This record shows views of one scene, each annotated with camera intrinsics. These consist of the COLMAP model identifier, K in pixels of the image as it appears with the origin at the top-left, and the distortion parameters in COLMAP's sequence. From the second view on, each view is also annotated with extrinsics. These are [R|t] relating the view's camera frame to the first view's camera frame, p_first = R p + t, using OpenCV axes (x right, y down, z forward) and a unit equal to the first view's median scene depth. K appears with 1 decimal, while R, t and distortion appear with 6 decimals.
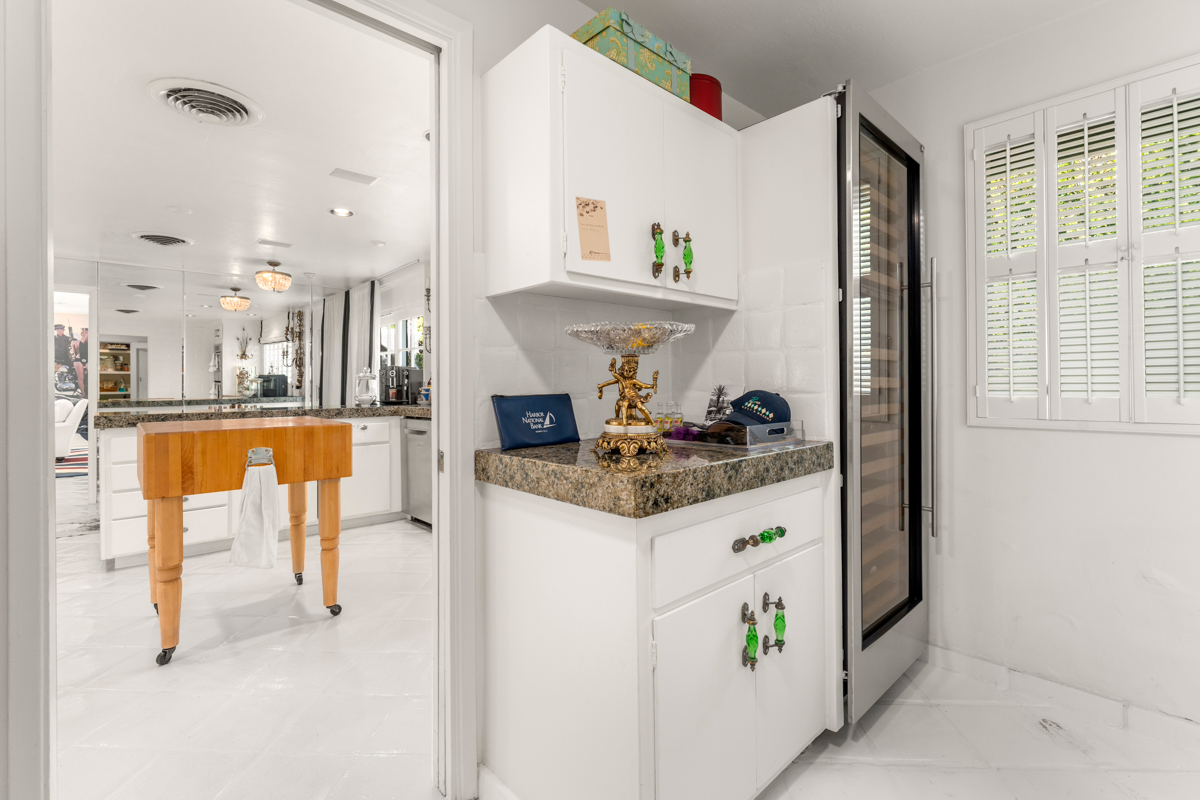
lens RADIAL K [[538.7, 0, 602.8], [0, 538.7, 380.0], [0, 0, 1]] dist [-0.002630, -0.000585]
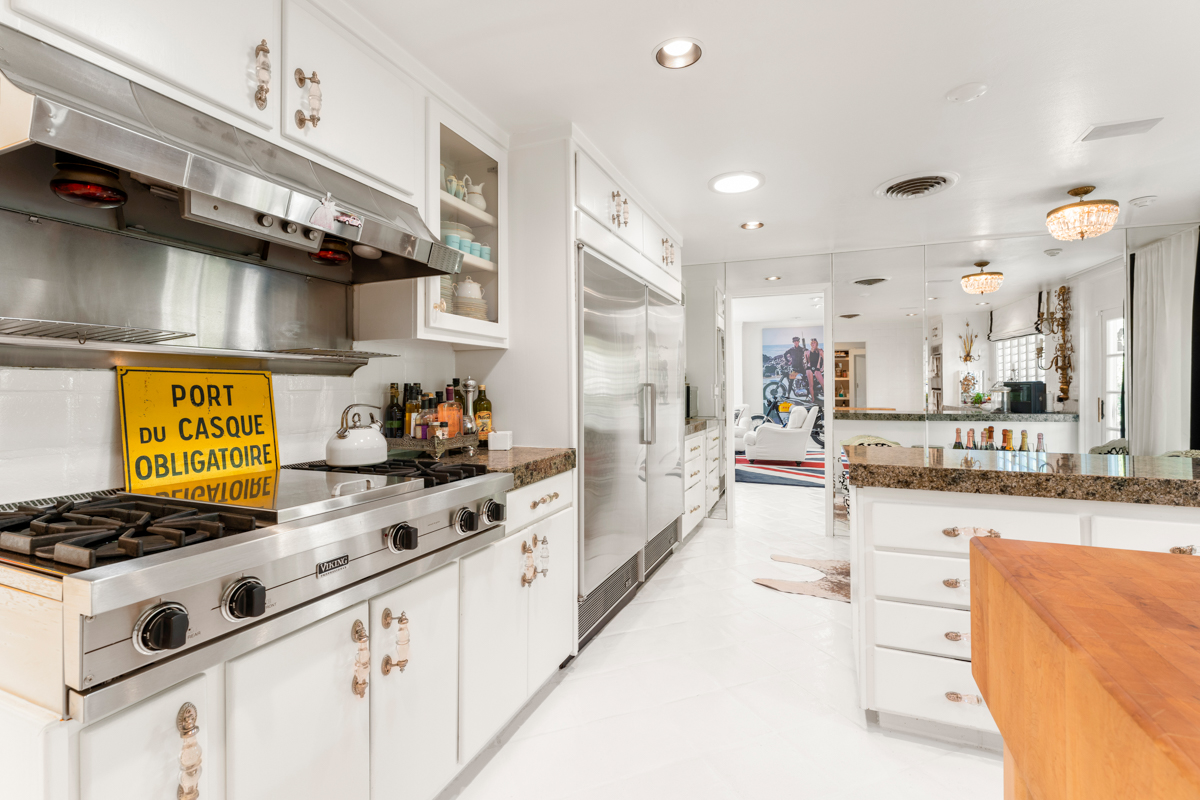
lens RADIAL K [[538.7, 0, 602.8], [0, 538.7, 380.0], [0, 0, 1]] dist [-0.002630, -0.000585]
pose [[0.423155, -0.007849, -0.906023, -0.196427], [0.003367, 0.999969, -0.007090, -0.008184], [0.906051, -0.000050, 0.423168, 0.188613]]
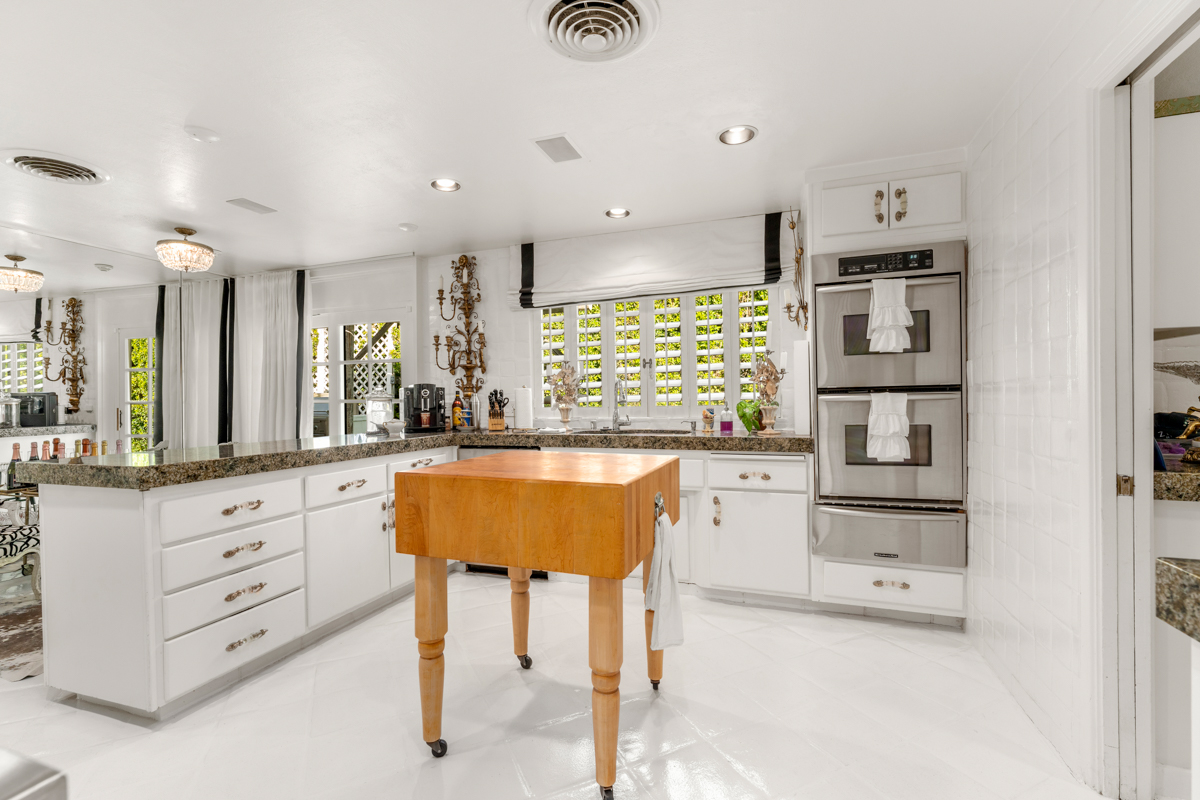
lens RADIAL K [[532.8, 0, 594.6], [0, 532.8, 401.0], [0, 0, 1]] dist [-0.000642, -0.000049]
pose [[0.885613, -0.002388, 0.464419, -0.293757], [0.000419, 0.999990, 0.004343, -0.002156], [-0.464425, -0.003651, 0.885605, 0.101949]]
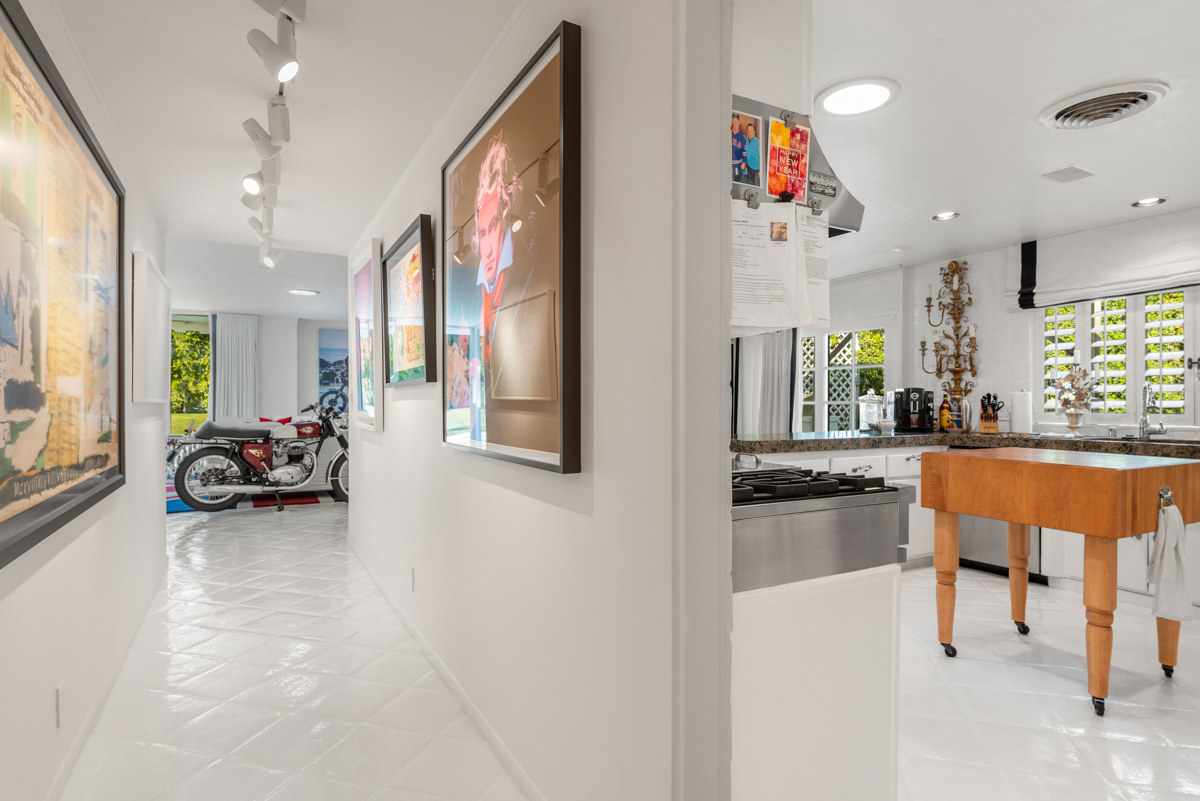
lens RADIAL K [[628.4, 0, 598.7], [0, 628.4, 404.6], [0, 0, 1]] dist [0.000466, 0.000536]
pose [[0.973095, 0.012361, -0.230073, -0.359691], [-0.009729, 0.999874, 0.012573, -0.003637], [0.230199, -0.009996, 0.973092, -0.061114]]
